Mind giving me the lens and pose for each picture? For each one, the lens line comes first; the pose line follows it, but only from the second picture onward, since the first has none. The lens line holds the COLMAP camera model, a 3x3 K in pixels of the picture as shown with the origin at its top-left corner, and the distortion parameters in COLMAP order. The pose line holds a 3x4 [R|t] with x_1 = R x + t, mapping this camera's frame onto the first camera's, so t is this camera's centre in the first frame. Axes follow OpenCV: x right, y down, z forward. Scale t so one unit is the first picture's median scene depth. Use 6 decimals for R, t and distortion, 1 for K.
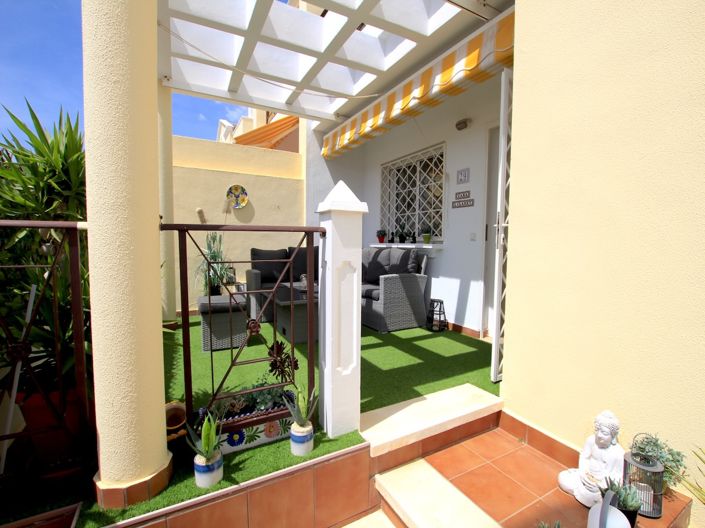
lens RADIAL K [[326.1, 0, 353.5], [0, 326.1, 255.2], [0, 0, 1]] dist [-0.025135, -0.000568]
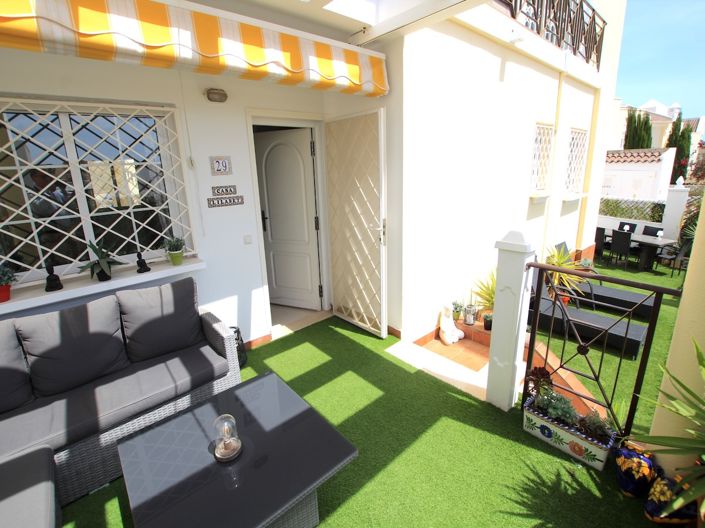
lens RADIAL K [[331.1, 0, 352.4], [0, 331.1, 246.8], [0, 0, 1]] dist [-0.024484, 0.000467]
pose [[-0.225236, -0.235696, 0.945366, -0.432308], [0.074200, 0.963331, 0.257853, -0.199805], [-0.971475, 0.128224, -0.199488, 0.744088]]
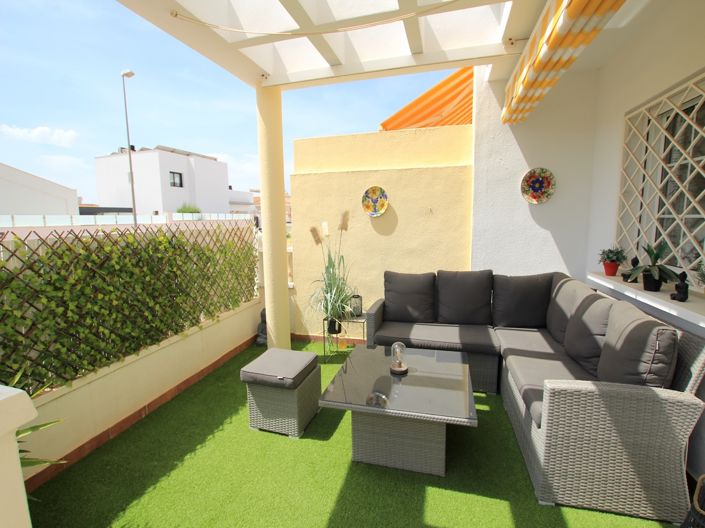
lens RADIAL K [[326.1, 0, 353.5], [0, 326.1, 255.2], [0, 0, 1]] dist [-0.025135, -0.000568]
pose [[0.717040, 0.057970, -0.694617, 0.163805], [-0.003127, 0.996793, 0.079961, -0.123565], [0.697025, -0.055163, 0.714922, 0.432931]]
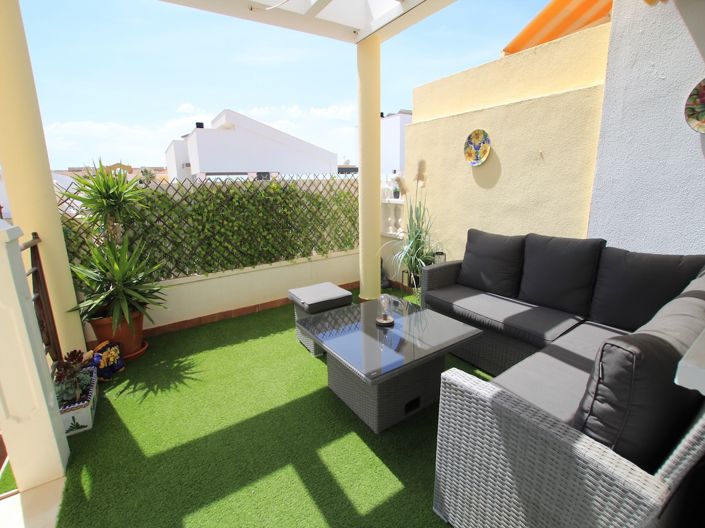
lens RADIAL K [[331.1, 0, 352.4], [0, 331.1, 246.8], [0, 0, 1]] dist [-0.024484, 0.000467]
pose [[0.088277, 0.181109, -0.979493, 0.336876], [-0.013891, 0.983460, 0.180590, -0.107405], [0.995999, -0.002335, 0.089333, 0.739123]]
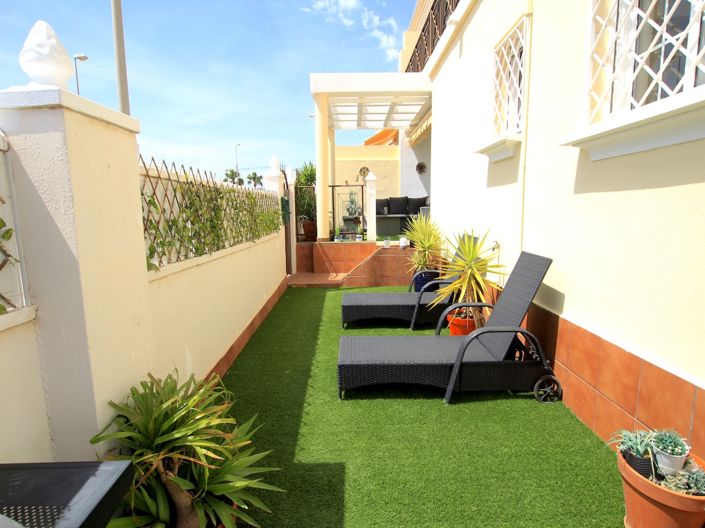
lens RADIAL K [[355.6, 0, 352.9], [0, 355.6, 255.2], [0, 0, 1]] dist [-0.019034, 0.000030]
pose [[0.881184, 0.040440, -0.471041, 0.677181], [-0.000512, 0.996416, 0.084588, 0.151457], [0.472774, -0.074296, 0.878046, -1.063389]]
